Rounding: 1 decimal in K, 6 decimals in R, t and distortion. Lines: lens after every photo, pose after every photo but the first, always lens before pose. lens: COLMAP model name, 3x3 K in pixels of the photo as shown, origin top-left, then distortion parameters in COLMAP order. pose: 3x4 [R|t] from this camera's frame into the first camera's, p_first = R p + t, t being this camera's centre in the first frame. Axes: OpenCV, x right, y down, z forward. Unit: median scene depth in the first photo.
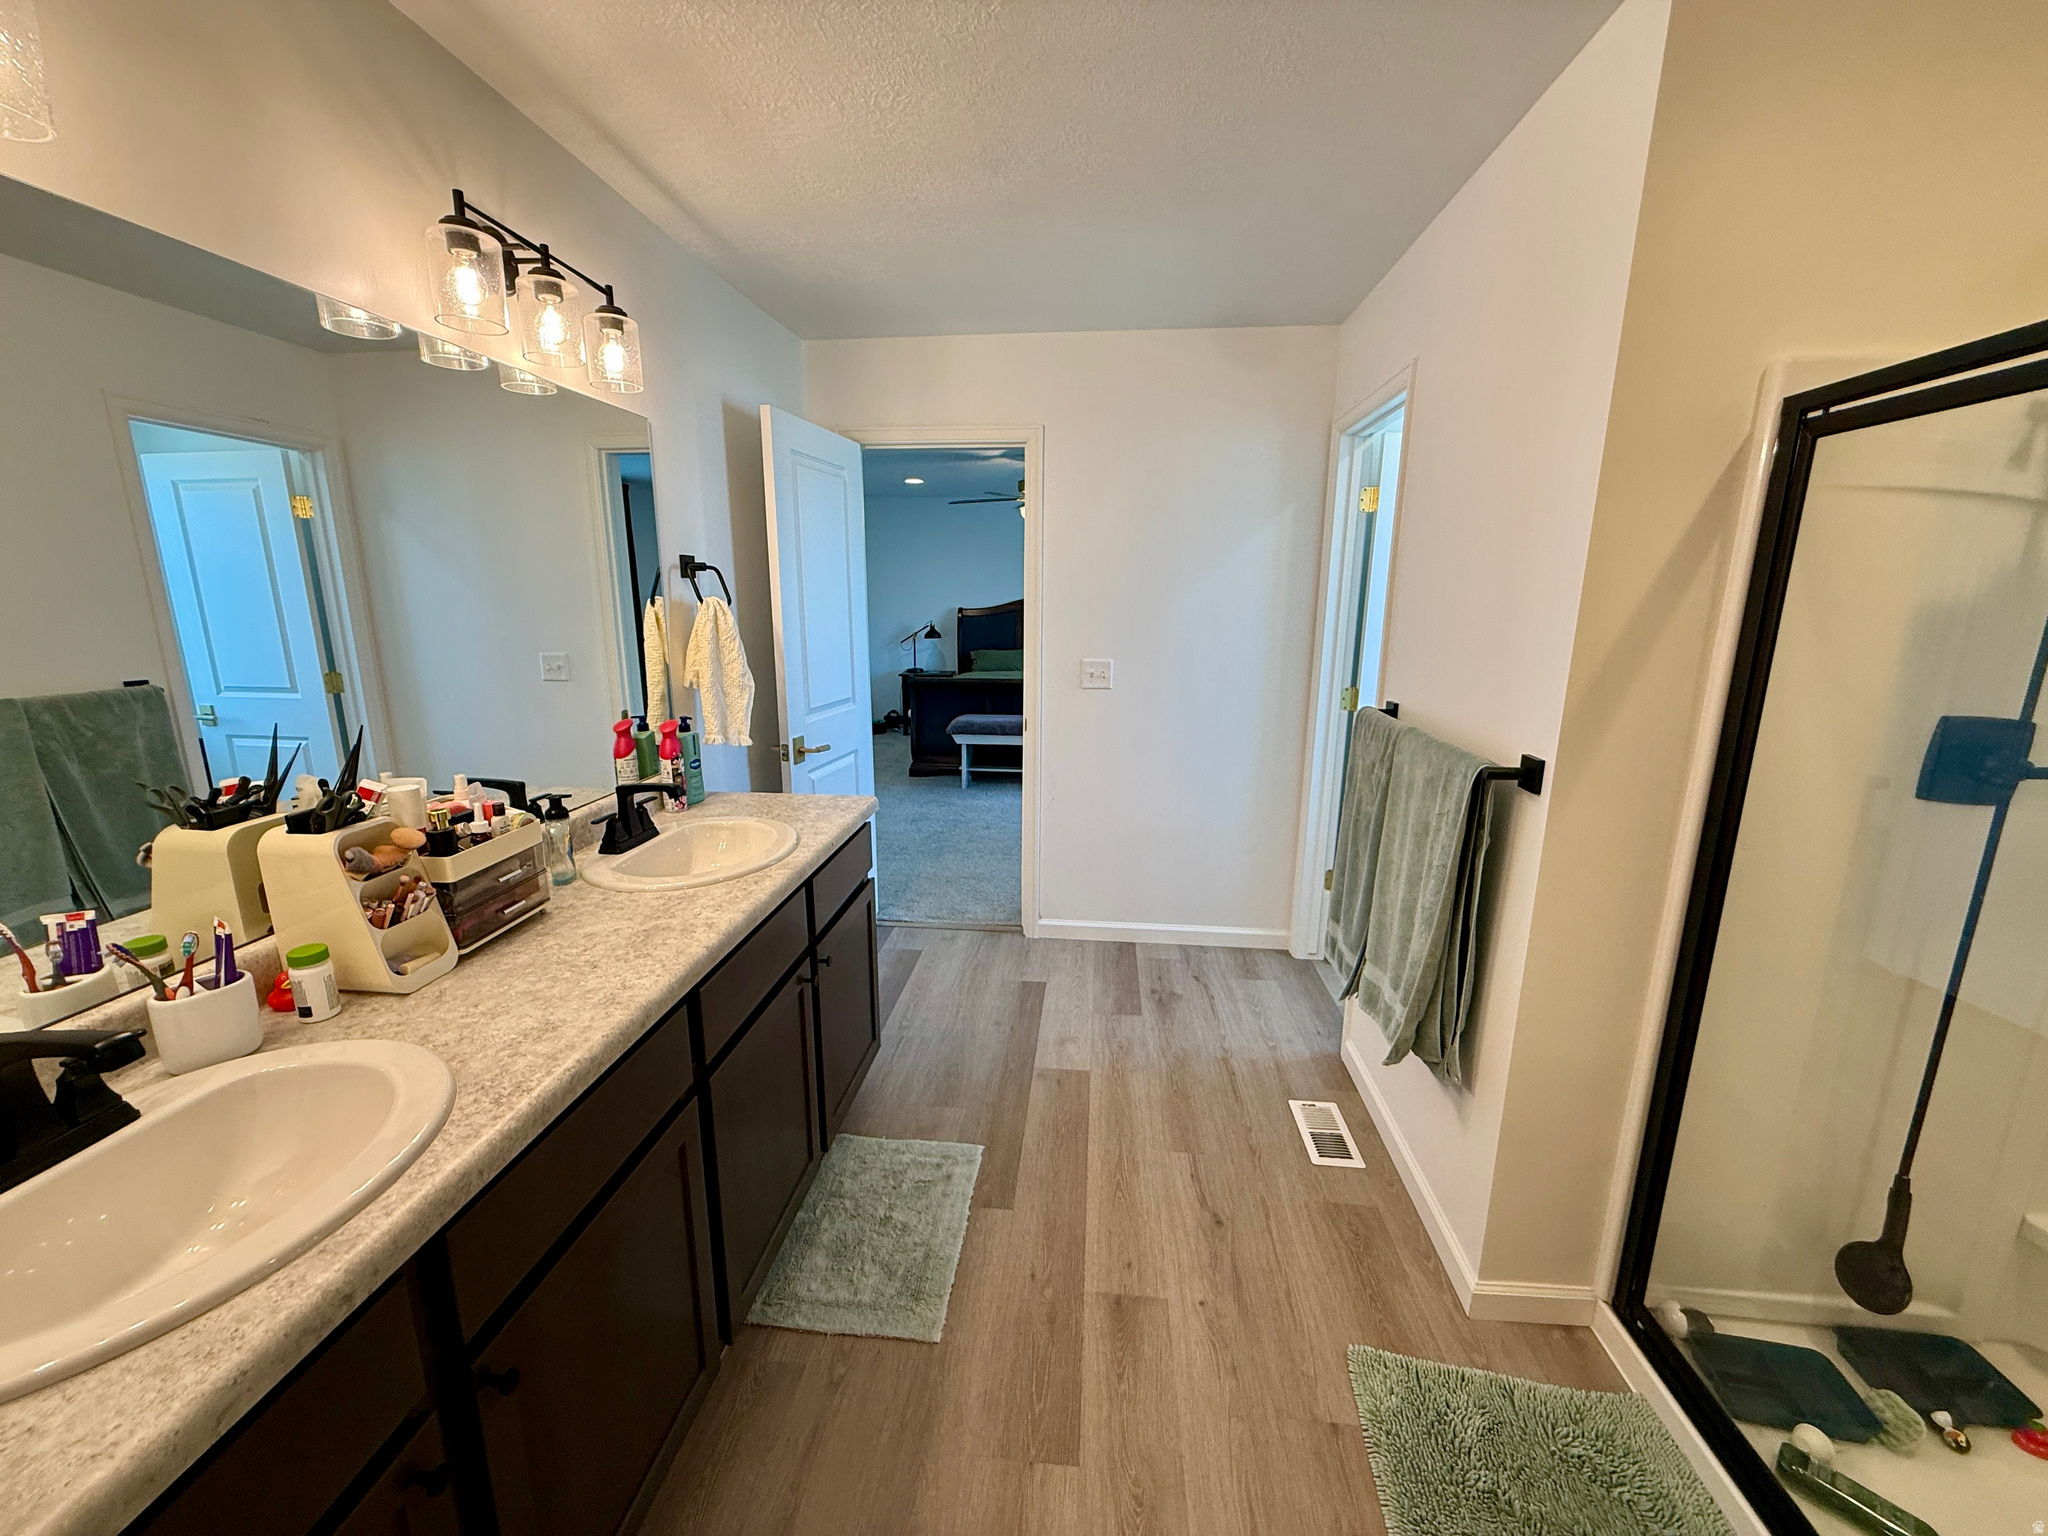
lens RADIAL K [[813.9, 0, 1024.1], [0, 813.9, 771.0], [0, 0, 1]] dist [0.004846, -0.000217]
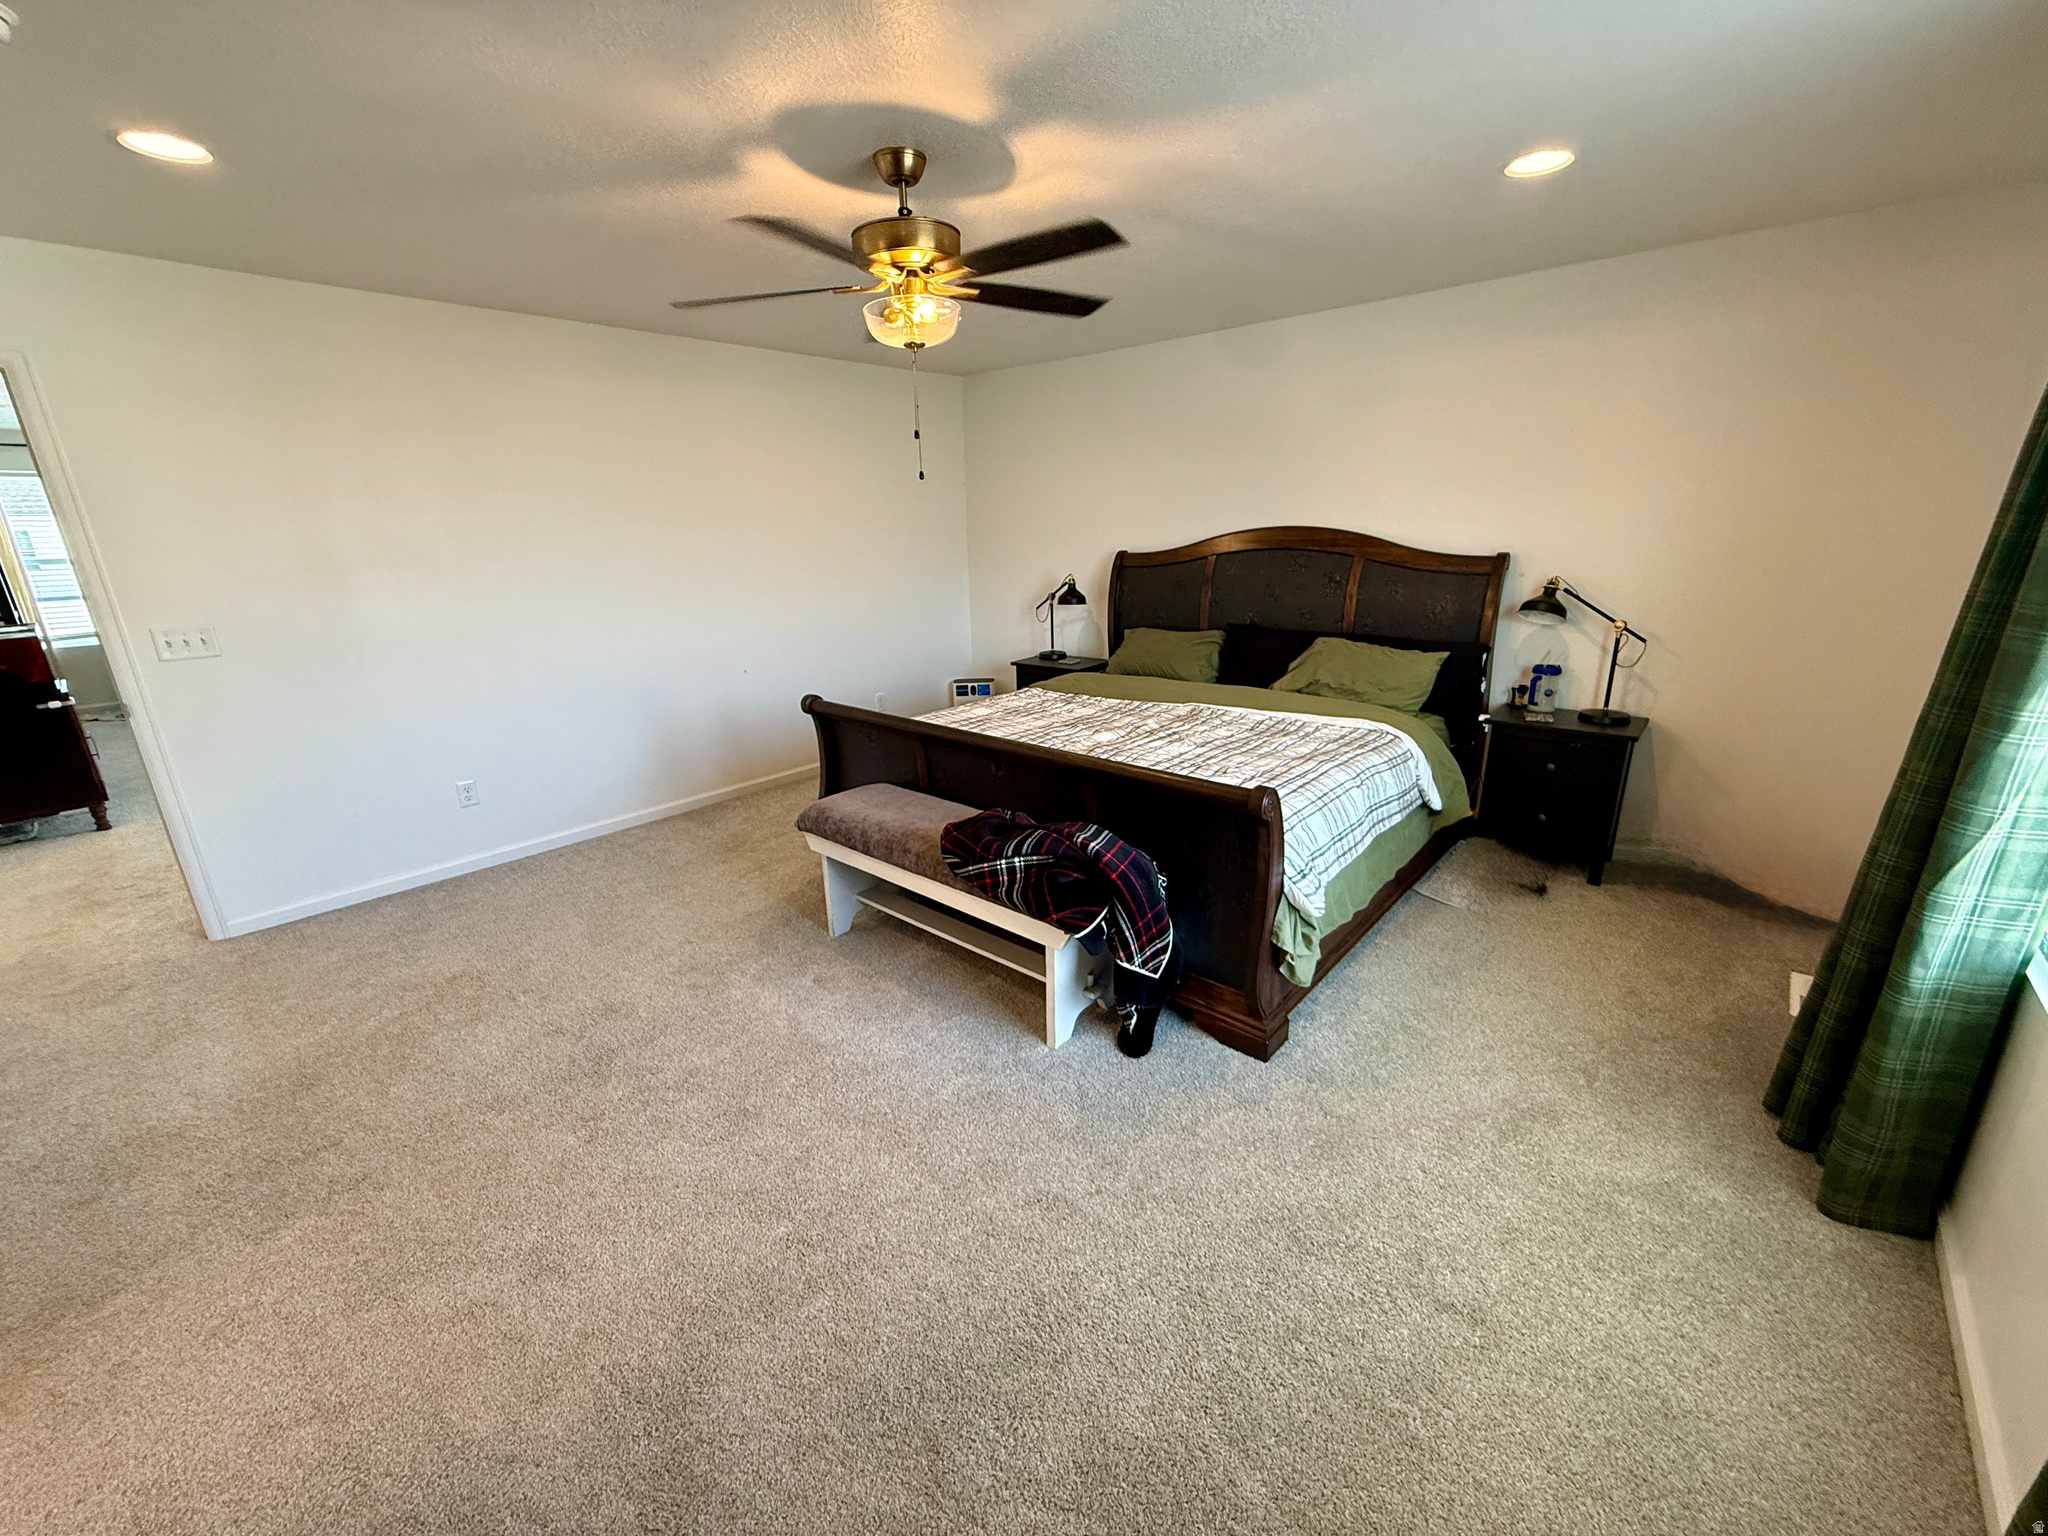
lens RADIAL K [[813.9, 0, 1021.3], [0, 813.9, 773.1], [0, 0, 1]] dist [0.004846, -0.000217]
pose [[0.811291, 0.155350, -0.563626, 0.918560], [-0.101964, 0.986873, 0.125238, -0.486165], [0.575683, -0.044135, 0.816481, 2.116288]]
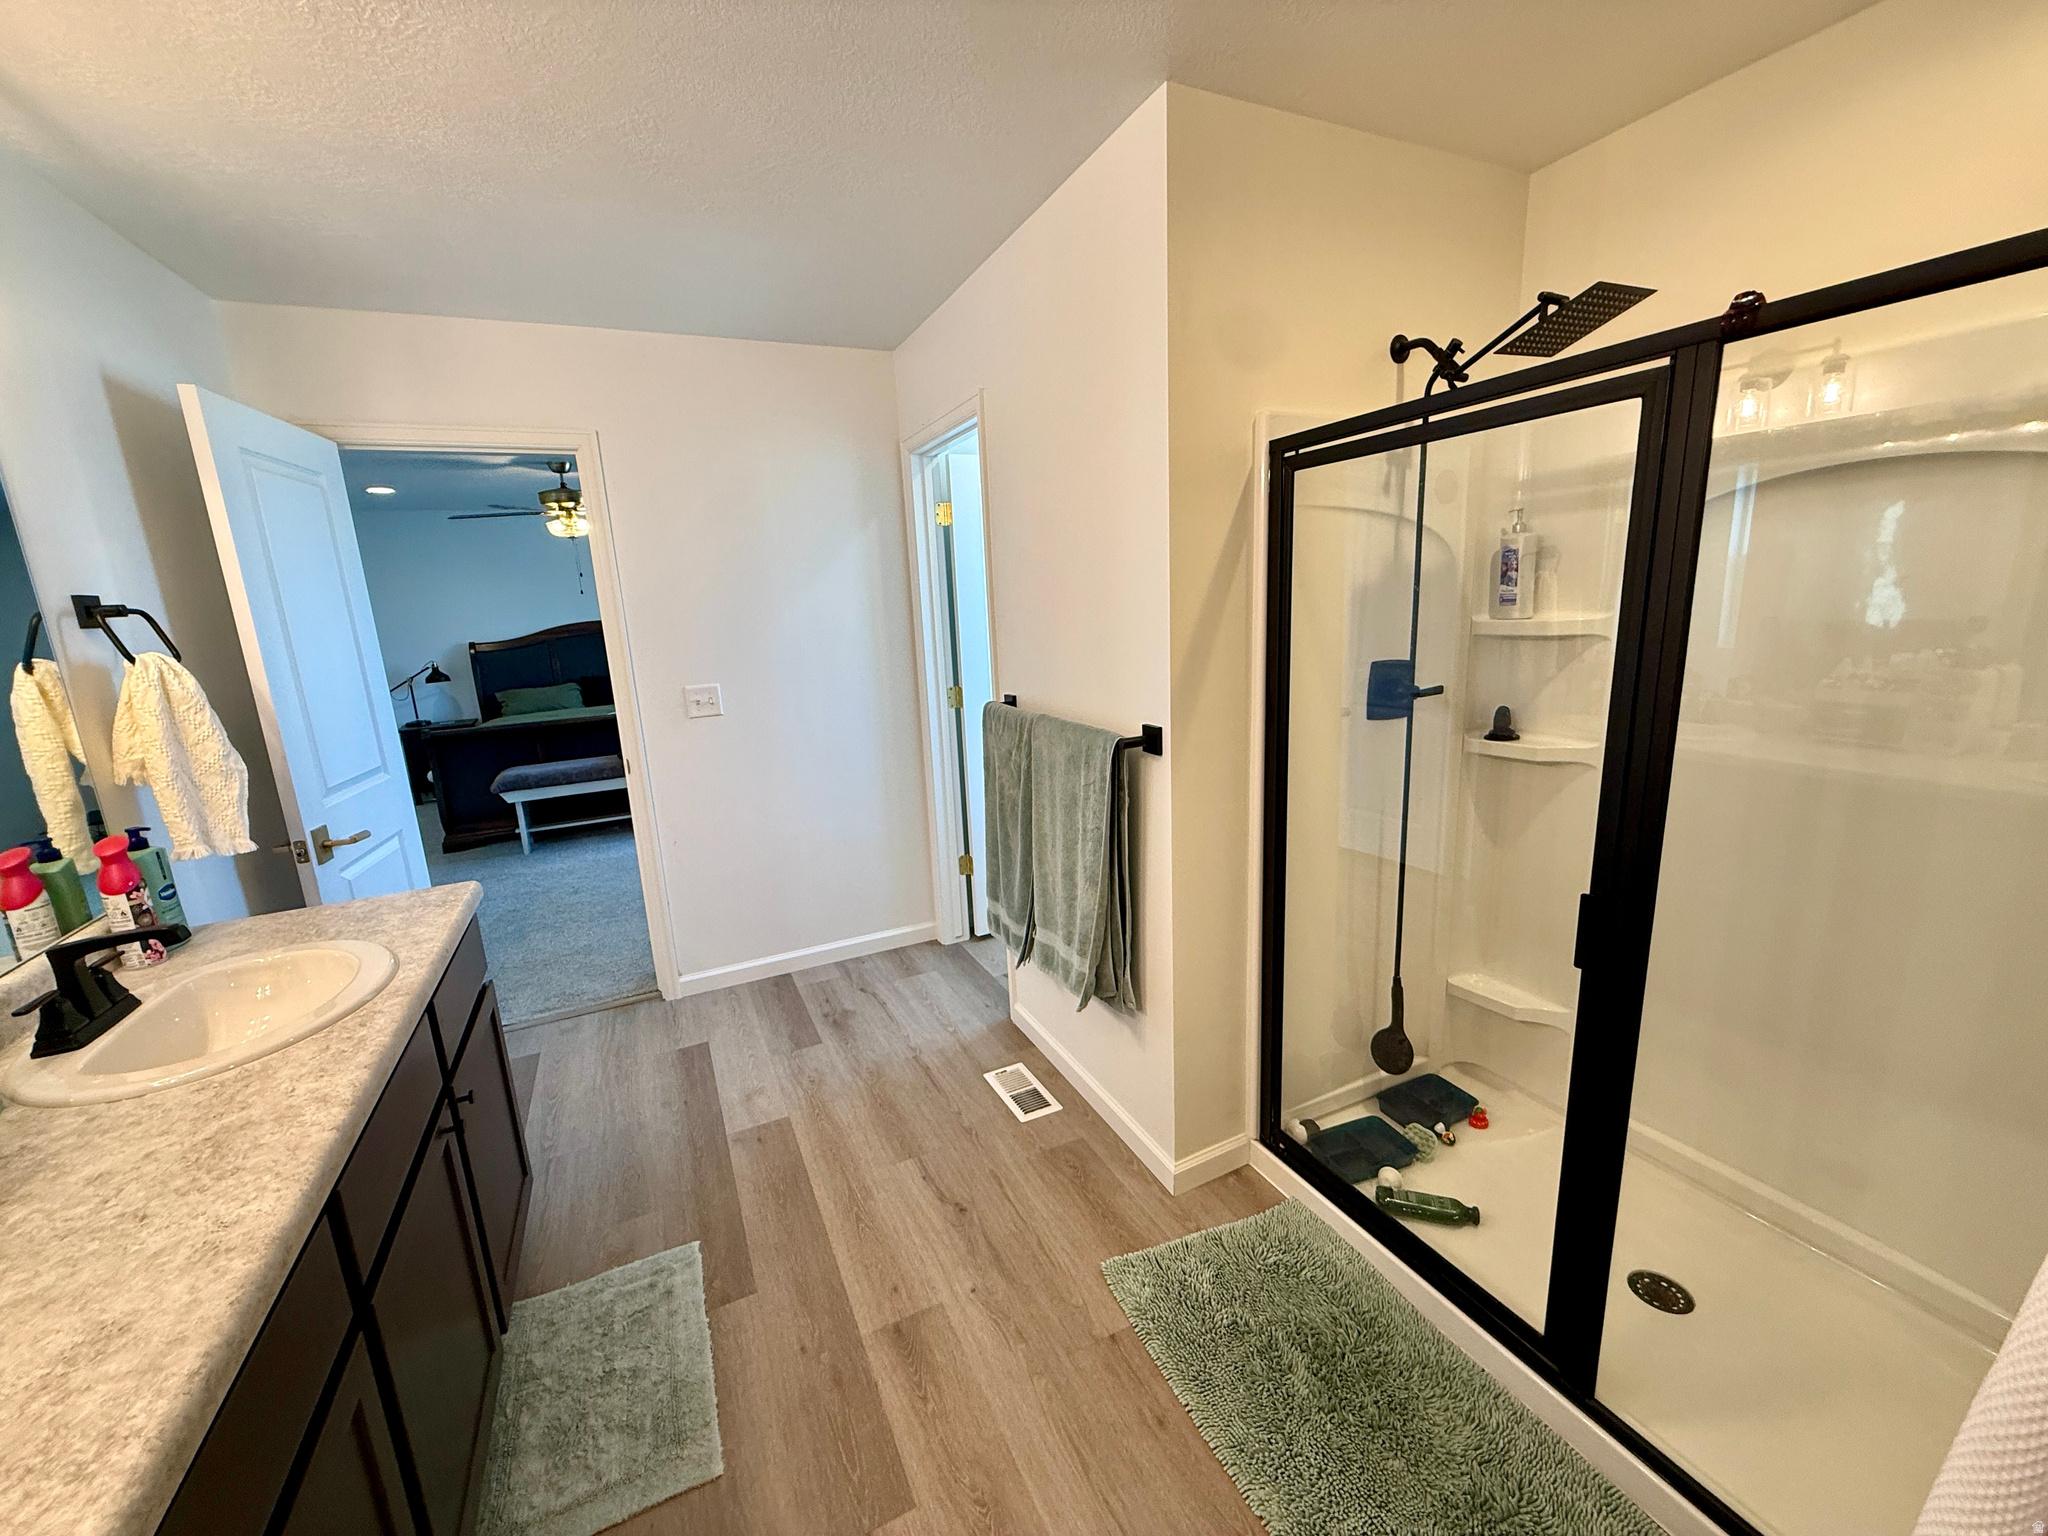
lens RADIAL K [[813.9, 0, 1015.4], [0, 813.9, 772.0], [0, 0, 1]] dist [0.004846, -0.000217]
pose [[0.857754, -0.156563, 0.489639, -0.131622], [0.163339, 0.986138, 0.029180, -0.014686], [-0.487420, 0.054948, 0.871437, 0.037444]]
